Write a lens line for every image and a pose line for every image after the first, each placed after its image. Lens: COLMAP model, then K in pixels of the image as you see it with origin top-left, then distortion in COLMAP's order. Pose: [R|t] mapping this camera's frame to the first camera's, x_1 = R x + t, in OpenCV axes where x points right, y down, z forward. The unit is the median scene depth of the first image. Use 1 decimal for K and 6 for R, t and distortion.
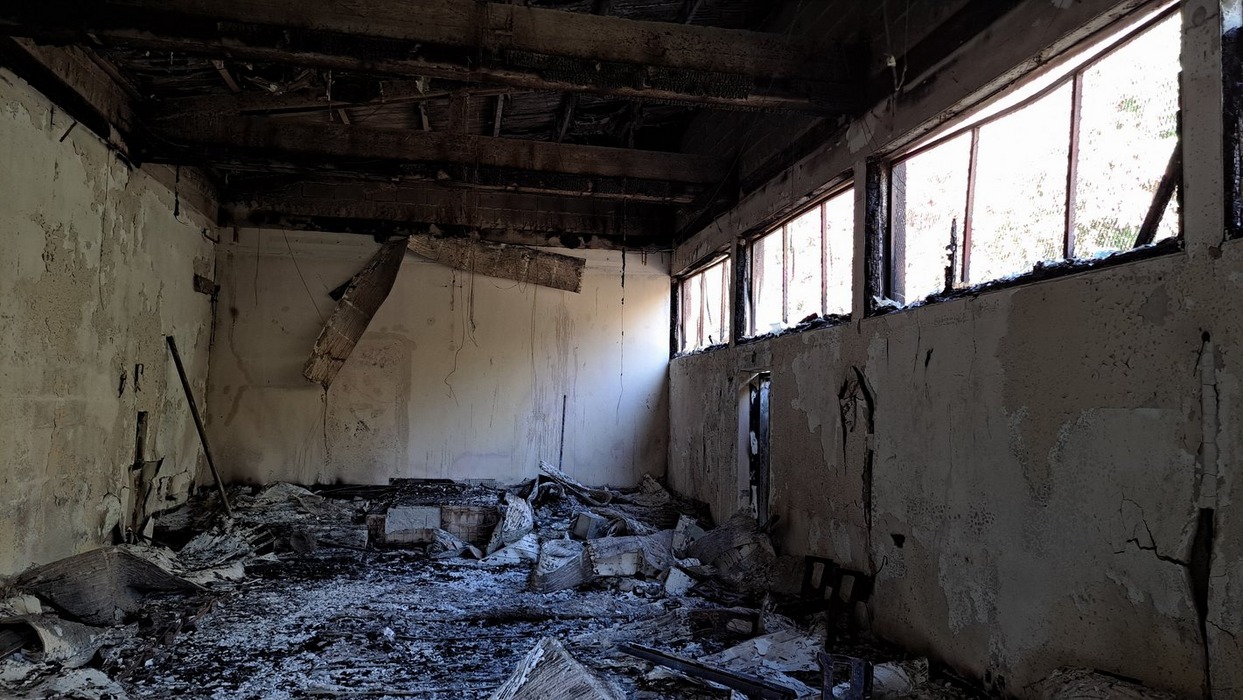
lens RADIAL K [[885.7, 0, 648.6], [0, 885.7, 326.5], [0, 0, 1]] dist [0.085509, -0.098207]
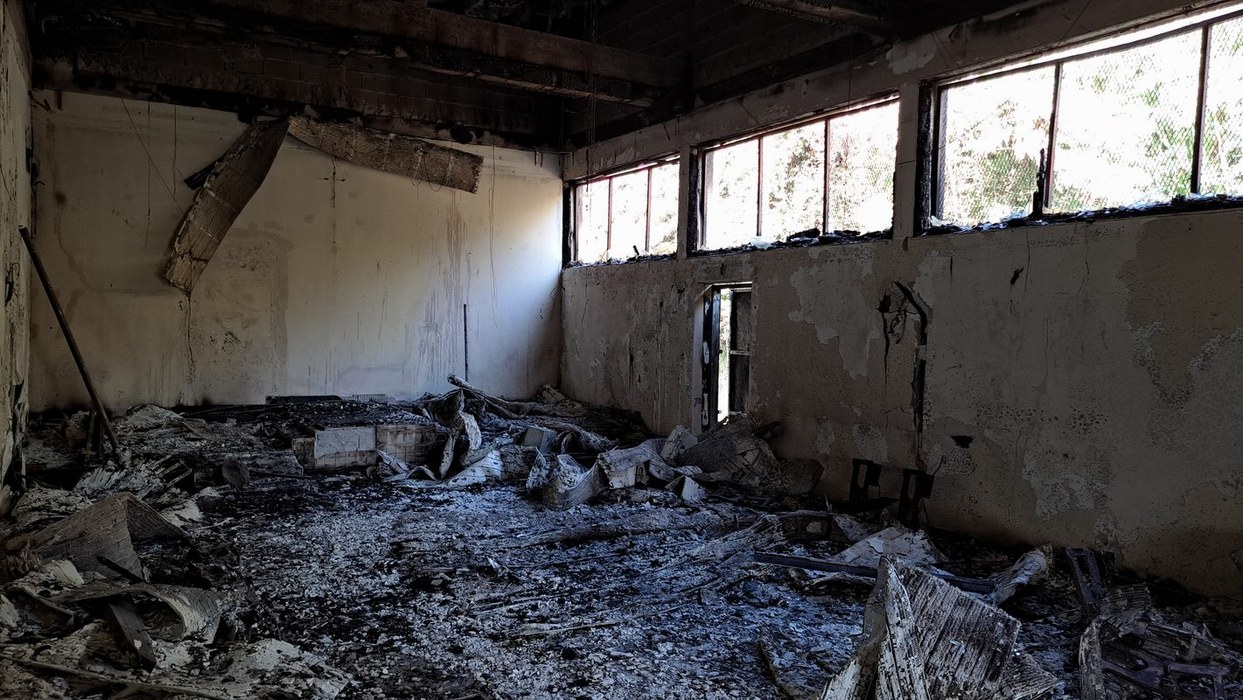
lens RADIAL K [[885.7, 0, 648.6], [0, 885.7, 326.5], [0, 0, 1]] dist [0.085509, -0.098207]
pose [[0.943731, -0.004865, 0.330677, -0.274420], [-0.031044, 0.994174, 0.103224, -0.001898], [-0.329253, -0.107681, 0.938082, 0.066452]]
